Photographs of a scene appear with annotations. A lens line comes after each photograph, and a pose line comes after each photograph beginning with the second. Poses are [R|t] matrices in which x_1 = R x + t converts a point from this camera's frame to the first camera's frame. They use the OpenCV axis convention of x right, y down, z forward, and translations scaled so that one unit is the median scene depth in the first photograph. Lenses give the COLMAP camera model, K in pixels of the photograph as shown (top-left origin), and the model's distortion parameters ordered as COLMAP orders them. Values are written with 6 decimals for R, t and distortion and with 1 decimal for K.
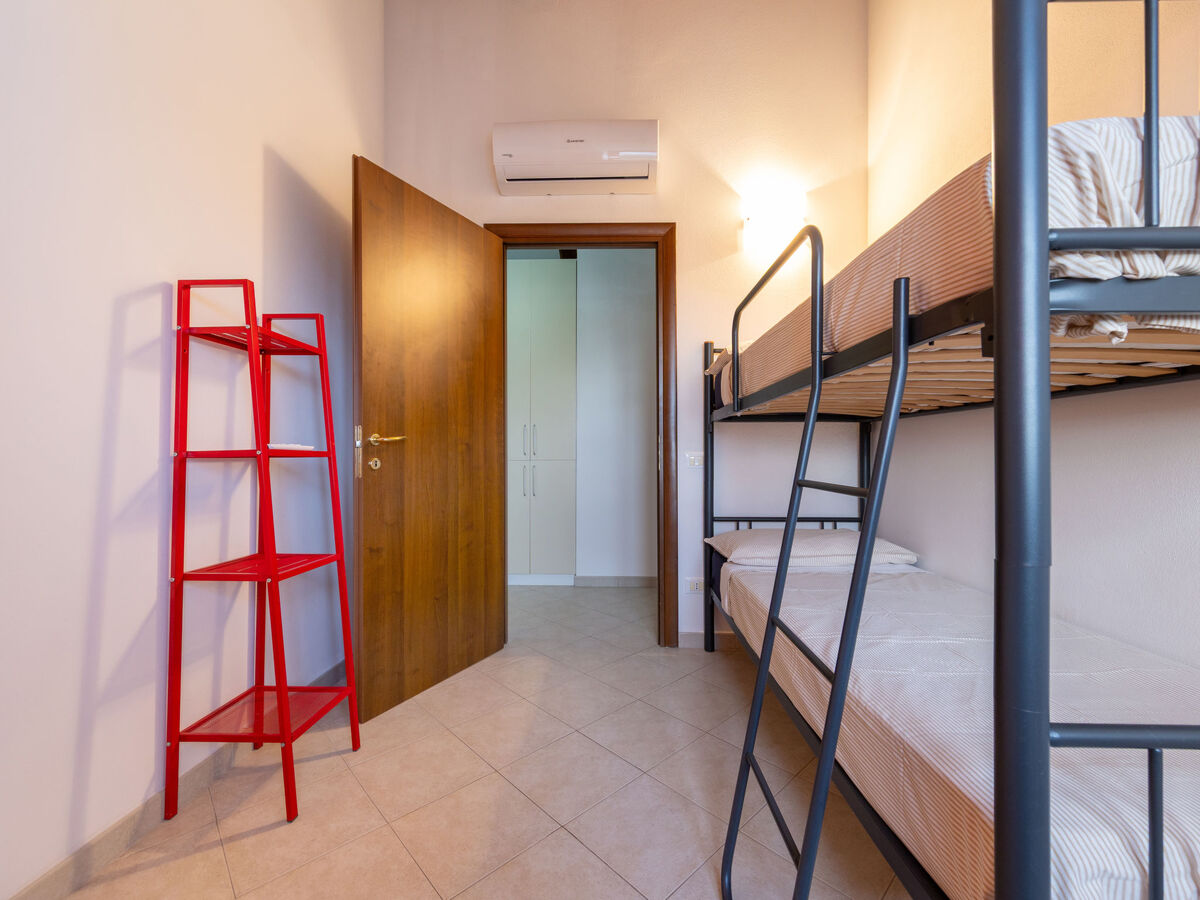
lens RADIAL K [[495.1, 0, 600.0], [0, 495.1, 450.0], [0, 0, 1]] dist [0.001180, 0.000078]
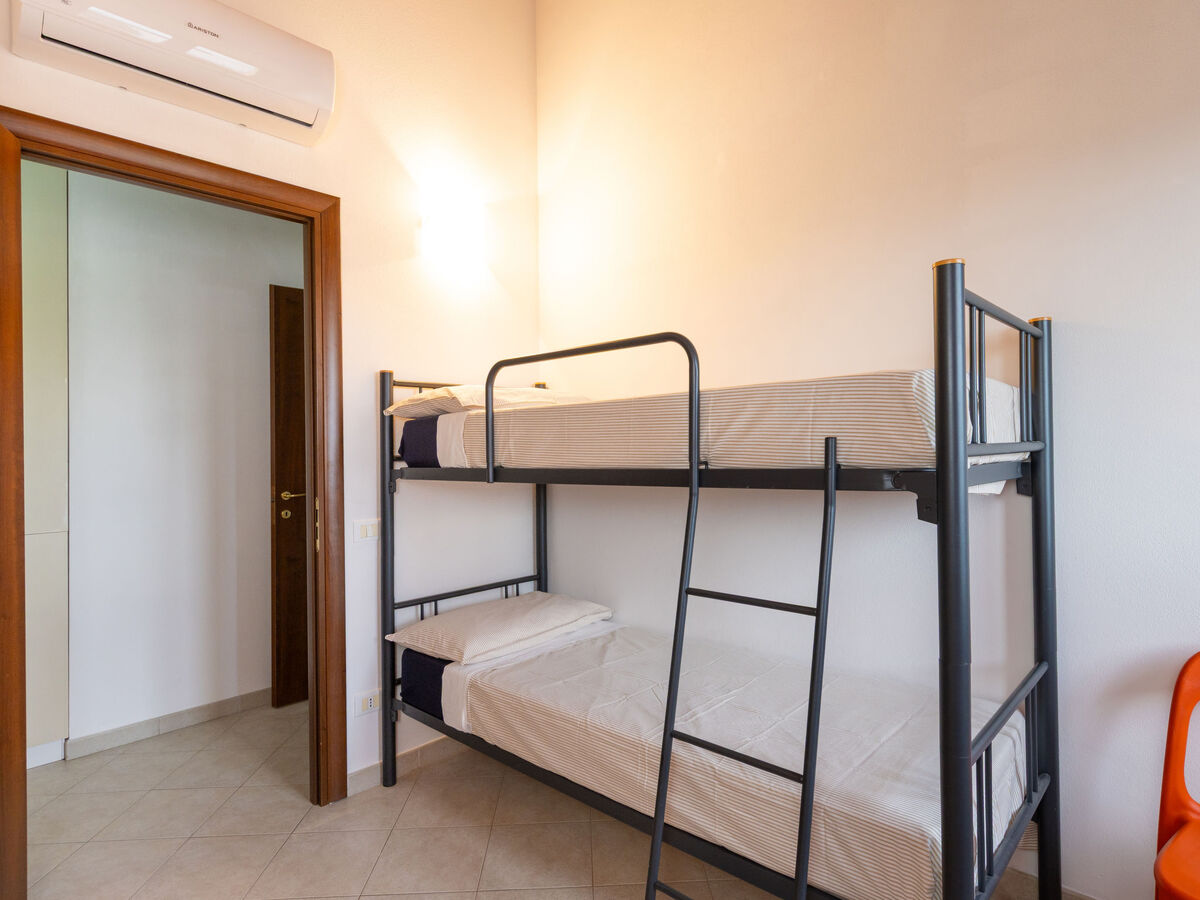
lens RADIAL K [[659.3, 0, 600.0], [0, 659.3, 450.0], [0, 0, 1]] dist [0.019241, -0.000210]
pose [[0.679177, -0.007664, 0.733935, -0.294545], [0.014031, 0.999898, -0.002542, -0.091160], [-0.733841, 0.012025, 0.679215, 0.084651]]
